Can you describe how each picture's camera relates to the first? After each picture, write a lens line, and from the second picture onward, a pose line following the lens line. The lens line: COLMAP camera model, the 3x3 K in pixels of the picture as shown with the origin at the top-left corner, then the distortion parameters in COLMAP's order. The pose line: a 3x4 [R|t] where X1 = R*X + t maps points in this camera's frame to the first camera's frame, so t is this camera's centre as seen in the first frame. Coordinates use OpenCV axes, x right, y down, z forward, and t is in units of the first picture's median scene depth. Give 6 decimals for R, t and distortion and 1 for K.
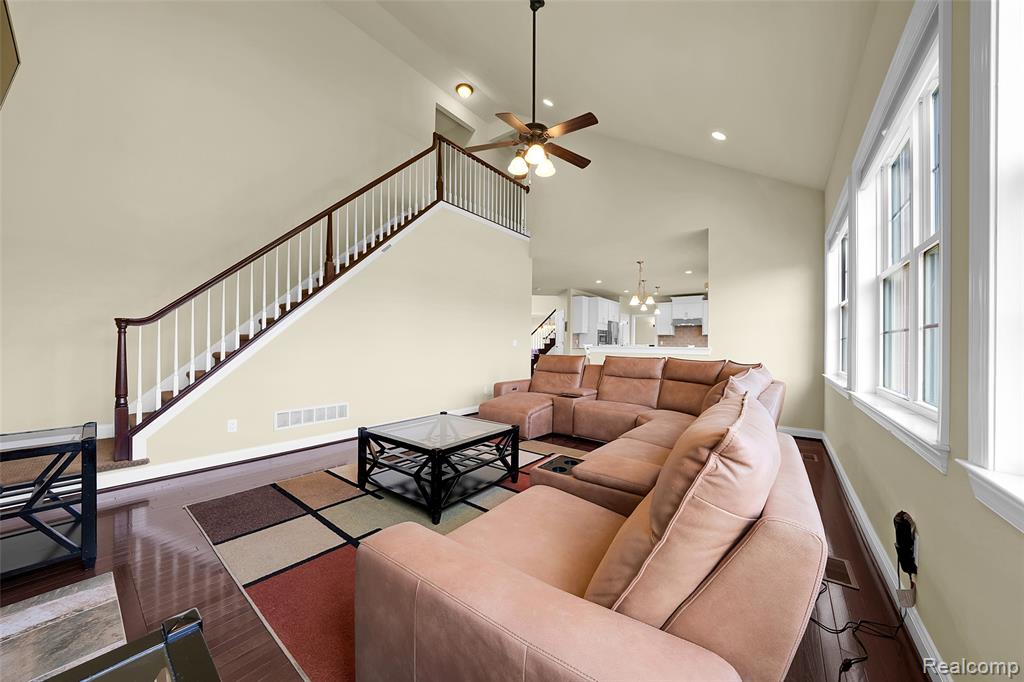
lens RADIAL K [[333.6, 0, 510.7], [0, 333.6, 342.7], [0, 0, 1]] dist [0.000282, 0.000005]
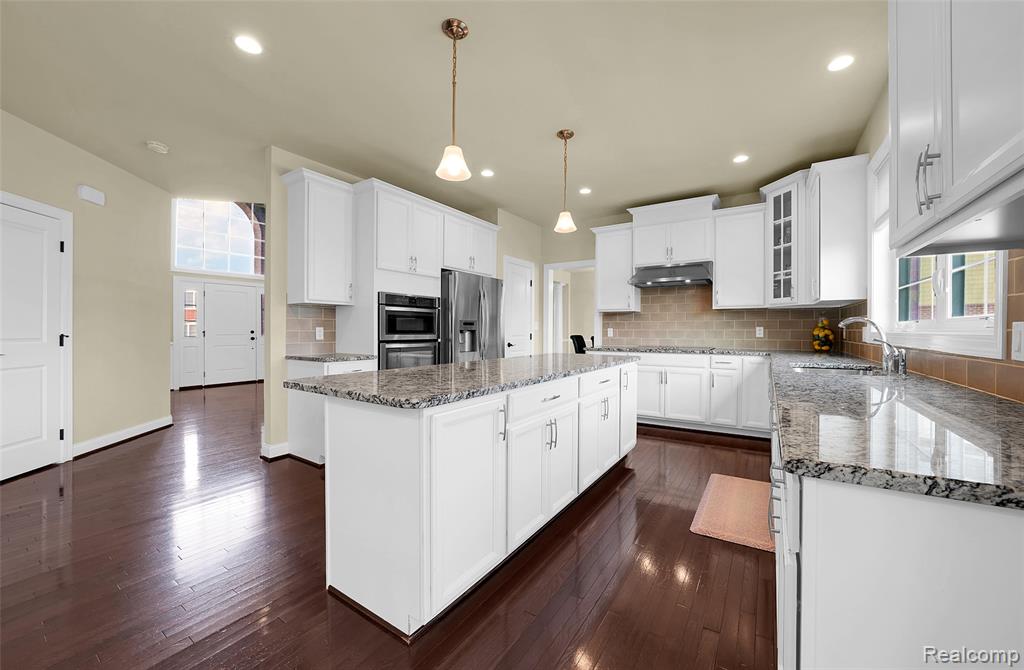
lens RADIAL K [[397.3, 0, 517.0], [0, 397.3, 332.4], [0, 0, 1]] dist [0.003398, 0.000201]
pose [[0.996786, -0.011440, 0.079289, 0.322277], [0.010550, 0.999877, 0.011625, -0.005702], [-0.079412, -0.010751, 0.996784, 0.575930]]
